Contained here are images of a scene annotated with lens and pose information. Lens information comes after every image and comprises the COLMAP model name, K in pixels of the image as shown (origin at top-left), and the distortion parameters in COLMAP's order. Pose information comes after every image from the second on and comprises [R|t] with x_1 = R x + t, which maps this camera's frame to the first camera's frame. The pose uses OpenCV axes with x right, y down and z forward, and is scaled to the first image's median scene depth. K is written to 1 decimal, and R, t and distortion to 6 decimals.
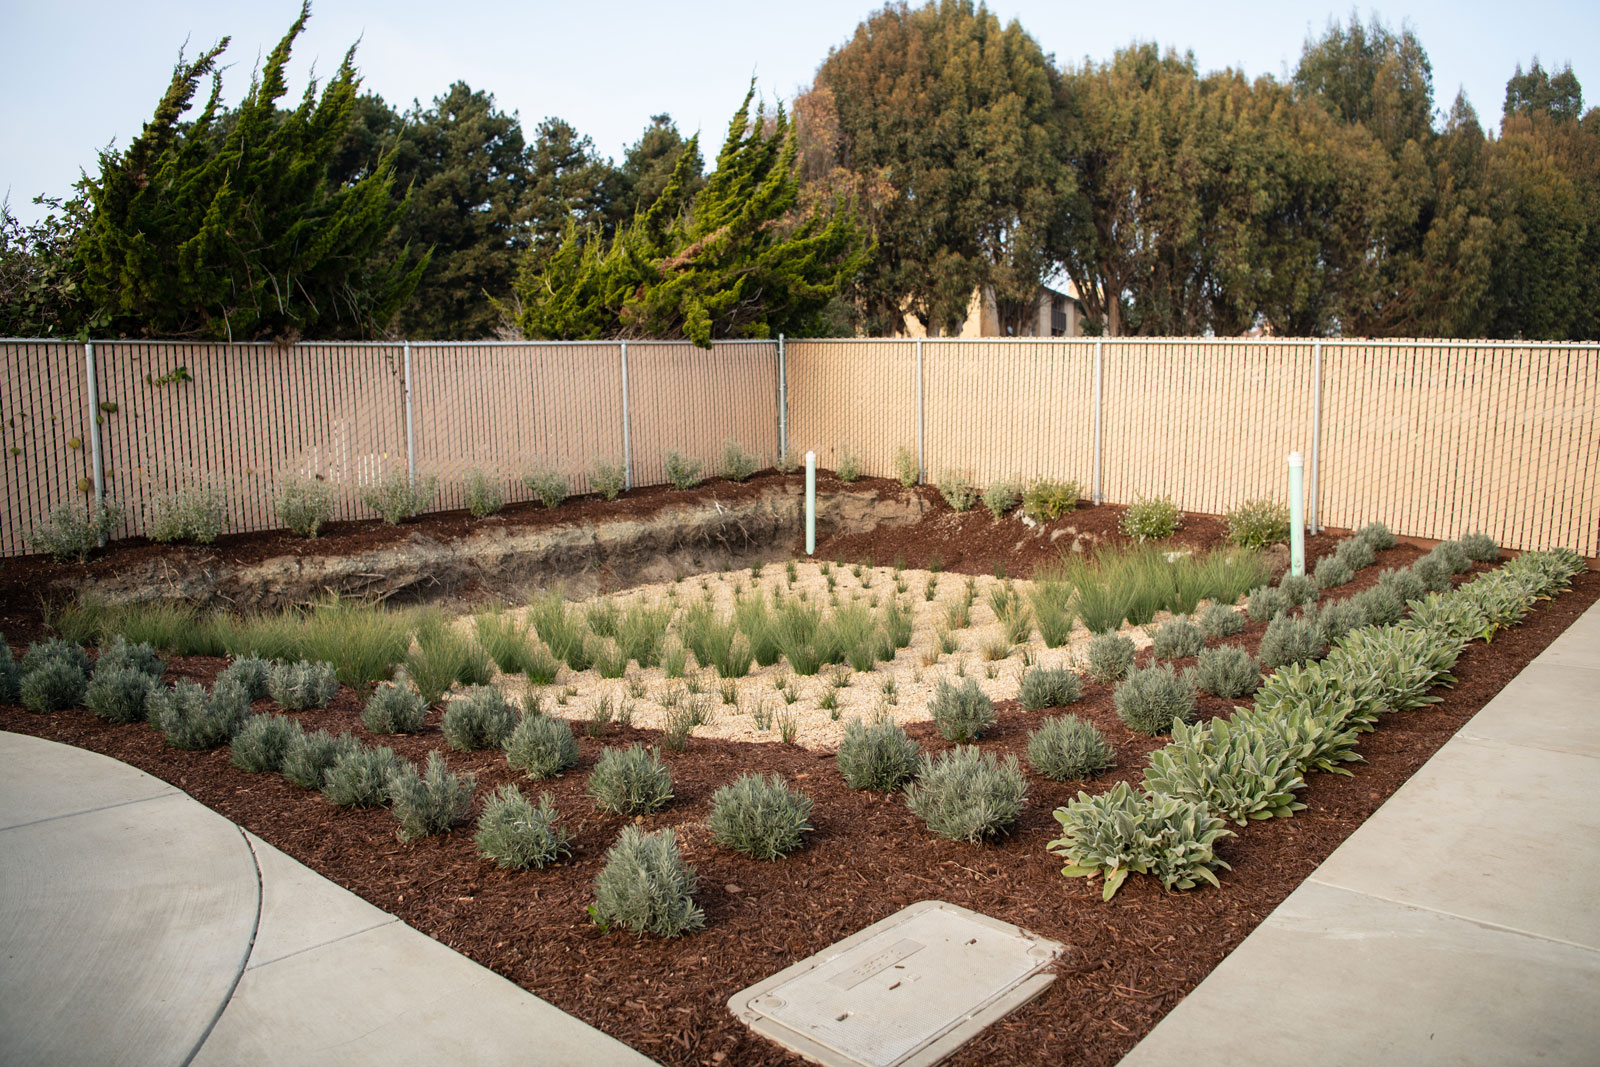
lens RADIAL K [[1170.7, 0, 810.8], [0, 1170.7, 506.0], [0, 0, 1]] dist [-0.084866, 0.010727]
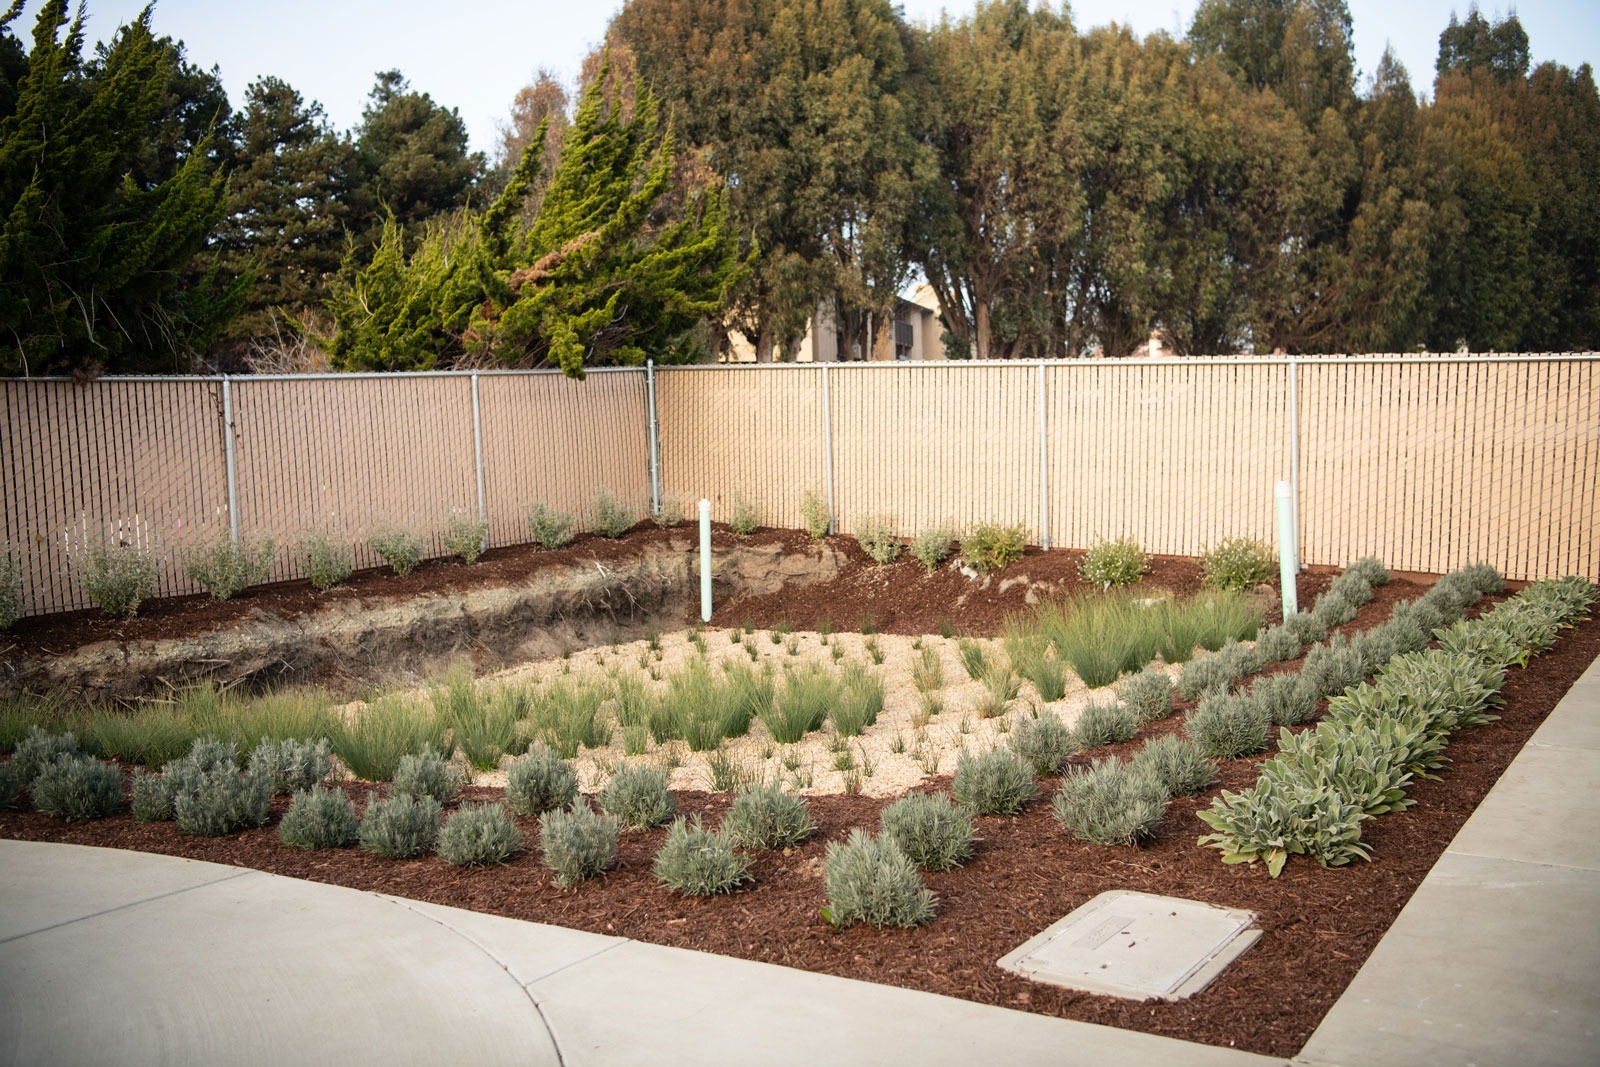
lens RADIAL K [[1517.5, 0, 797.7], [0, 1517.5, 523.7], [0, 0, 1]] dist [-0.011418, 0.000000]
pose [[0.988888, -0.028700, 0.145868, -0.103212], [0.033744, 0.998911, -0.032225, 0.009393], [-0.144784, 0.036789, 0.988779, -0.098252]]
